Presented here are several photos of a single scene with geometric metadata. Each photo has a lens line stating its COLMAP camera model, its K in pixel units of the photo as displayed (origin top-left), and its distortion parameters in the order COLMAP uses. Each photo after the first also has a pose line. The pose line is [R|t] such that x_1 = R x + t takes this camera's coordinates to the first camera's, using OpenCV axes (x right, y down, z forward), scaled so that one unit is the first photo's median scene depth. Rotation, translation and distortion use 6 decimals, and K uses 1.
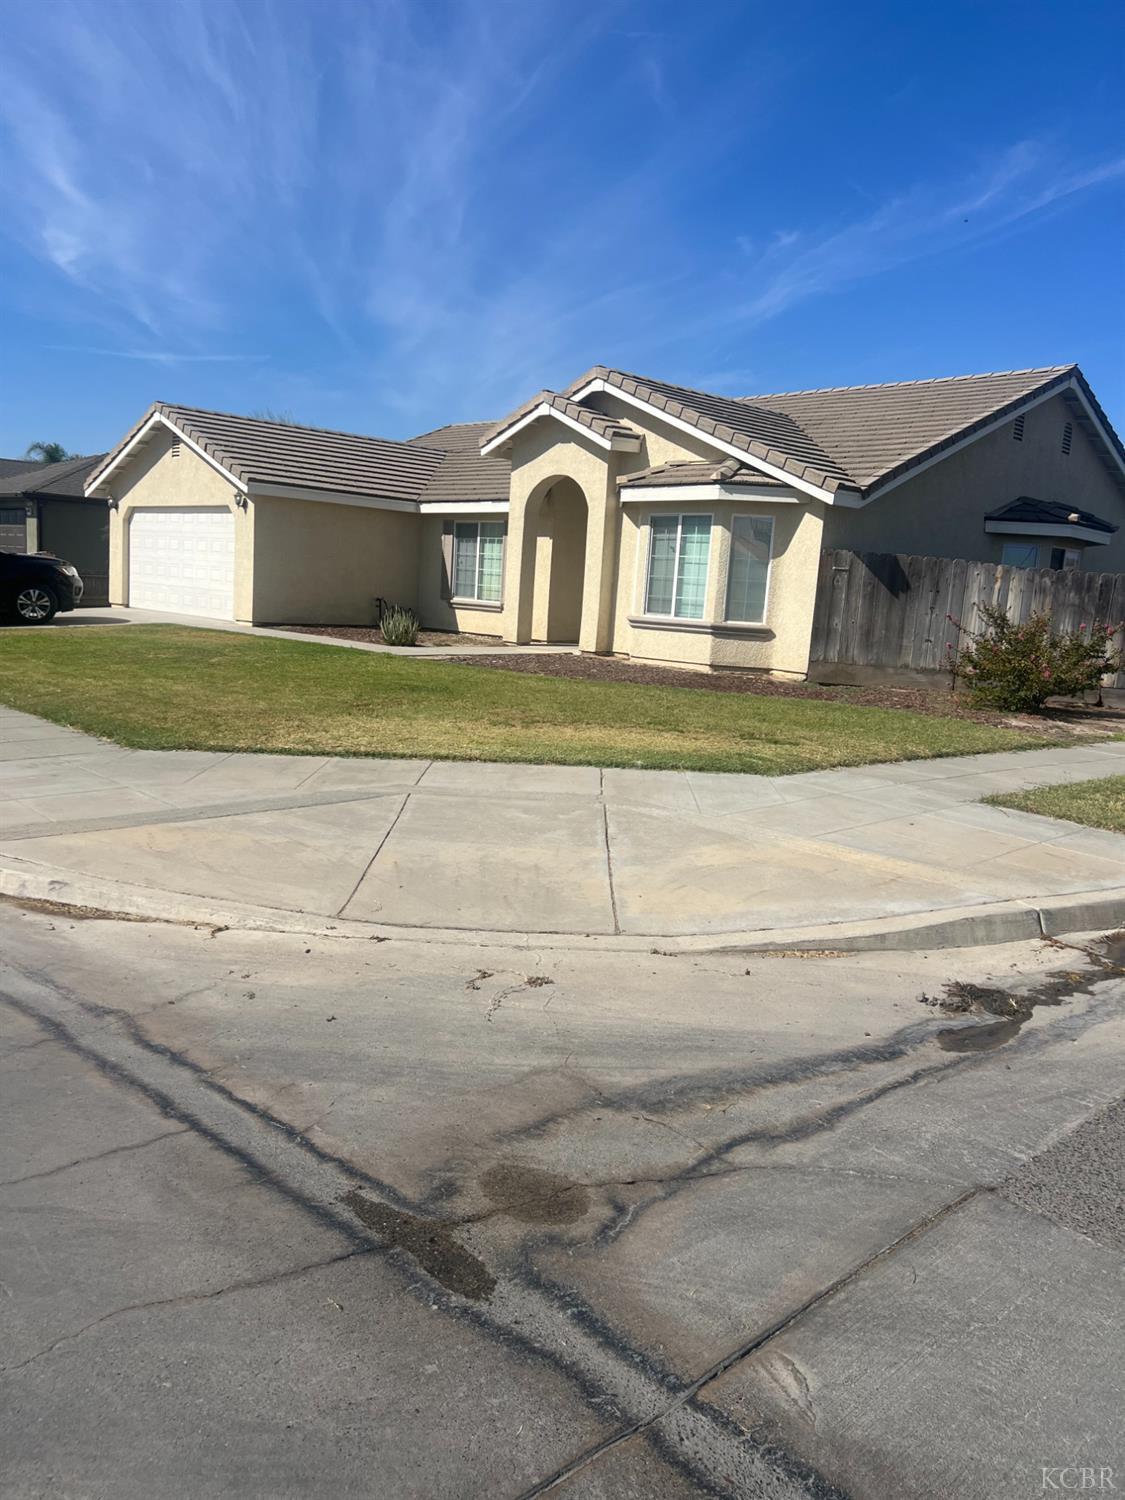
lens RADIAL K [[1140.2, 0, 563.0], [0, 1140.2, 759.6], [0, 0, 1]] dist [0.047840, -0.044132]
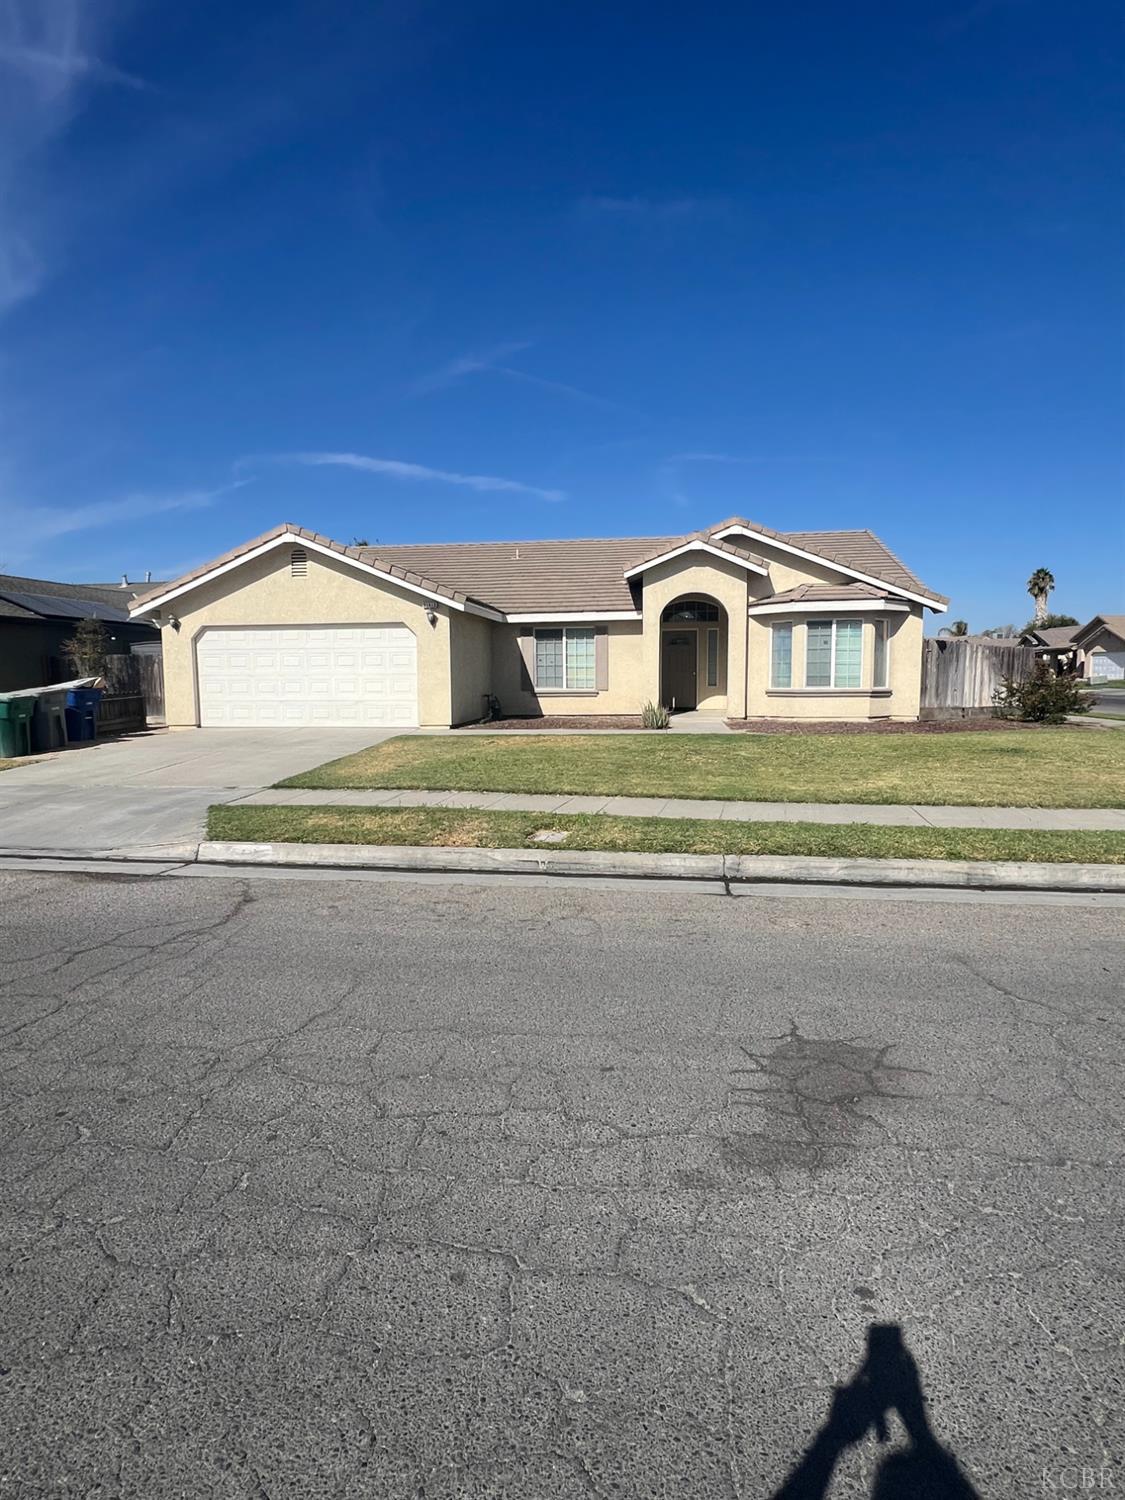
lens RADIAL K [[766.0, 0, 561.2], [0, 766.0, 736.4], [0, 0, 1]] dist [0.000026, 0.000091]
pose [[0.788671, -0.119607, 0.603069, -0.678712], [0.149270, 0.988796, 0.000899, -0.101495], [-0.596420, 0.089311, 0.797688, 0.379427]]
